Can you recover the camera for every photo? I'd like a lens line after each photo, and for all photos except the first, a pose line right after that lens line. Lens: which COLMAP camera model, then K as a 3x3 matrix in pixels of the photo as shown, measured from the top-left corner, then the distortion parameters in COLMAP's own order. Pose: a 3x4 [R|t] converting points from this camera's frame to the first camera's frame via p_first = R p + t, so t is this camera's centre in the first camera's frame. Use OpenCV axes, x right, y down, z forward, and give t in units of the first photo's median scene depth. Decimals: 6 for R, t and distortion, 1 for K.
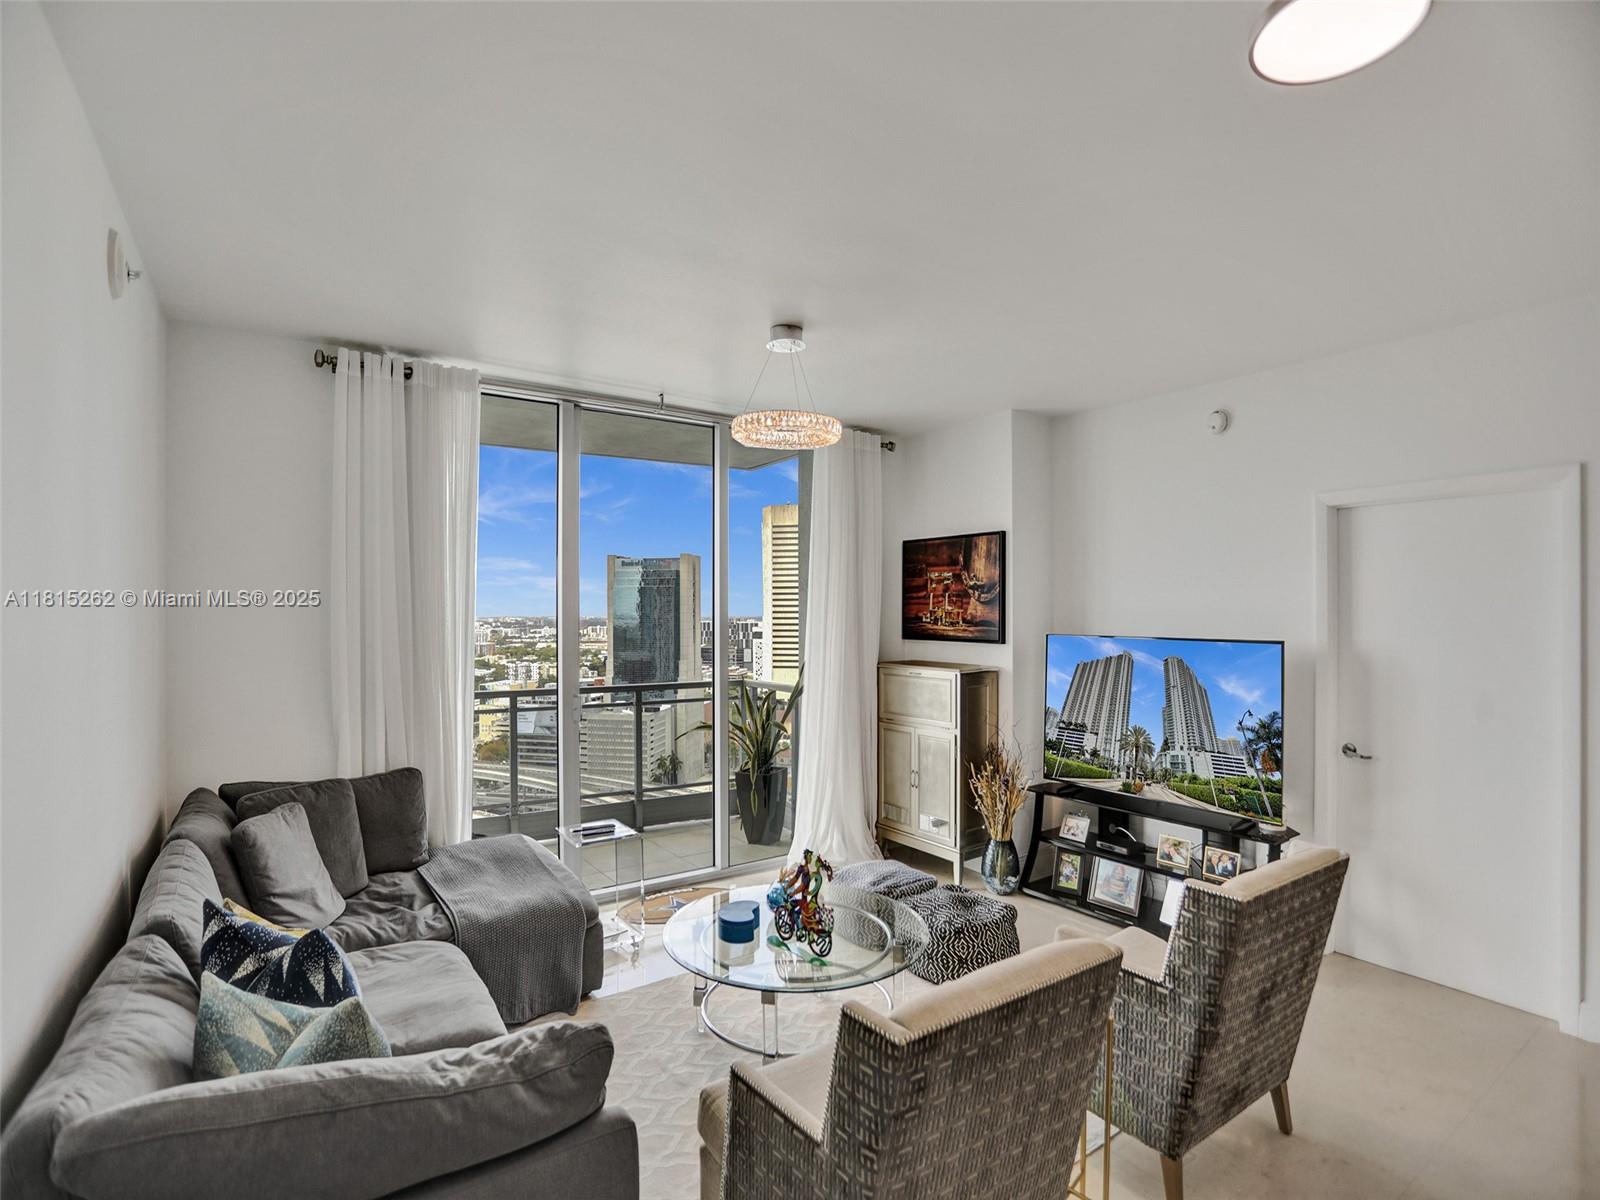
lens RADIAL K [[802.5, 0, 790.1], [0, 802.5, 614.9], [0, 0, 1]] dist [-0.068627, 0.027637]
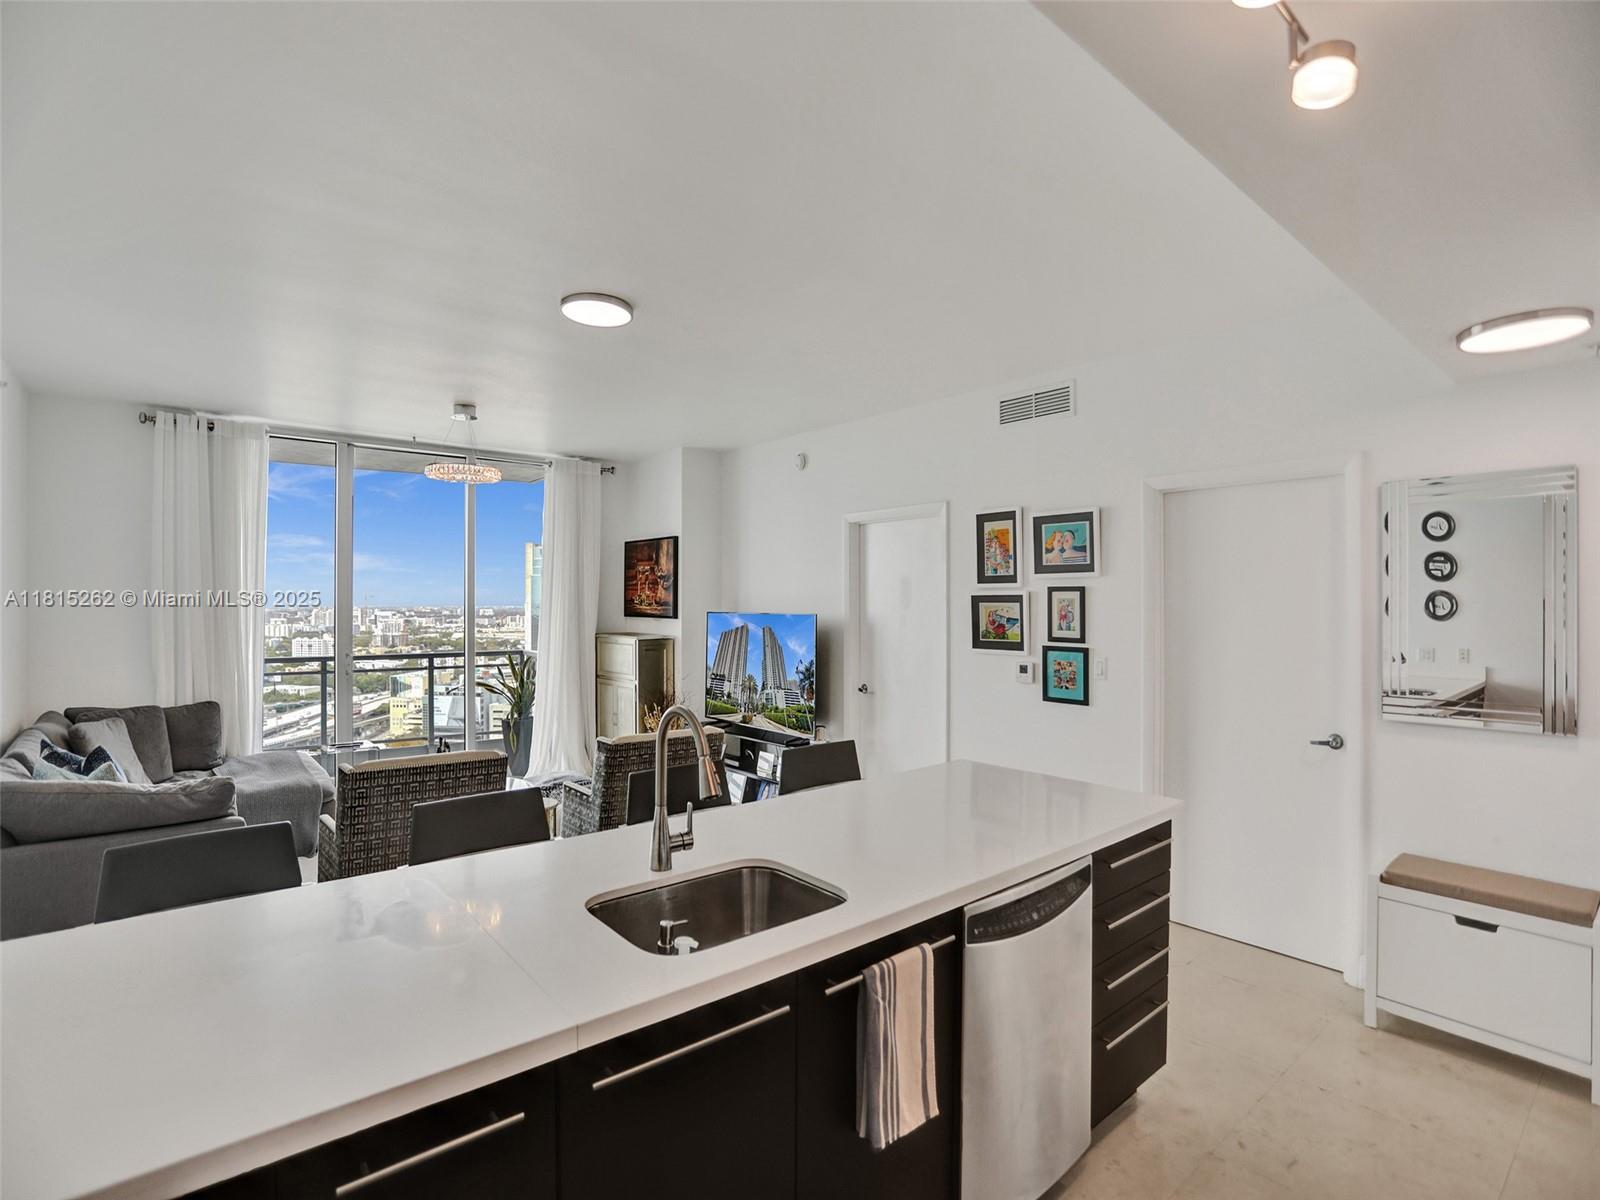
lens RADIAL K [[802.5, 0, 798.1], [0, 802.5, 606.3], [0, 0, 1]] dist [-0.068627, 0.027637]
pose [[0.995047, -0.001683, 0.099392, 0.389724], [0.001444, 0.999996, 0.002477, 0.014483], [-0.099395, -0.002321, 0.995045, -0.457576]]
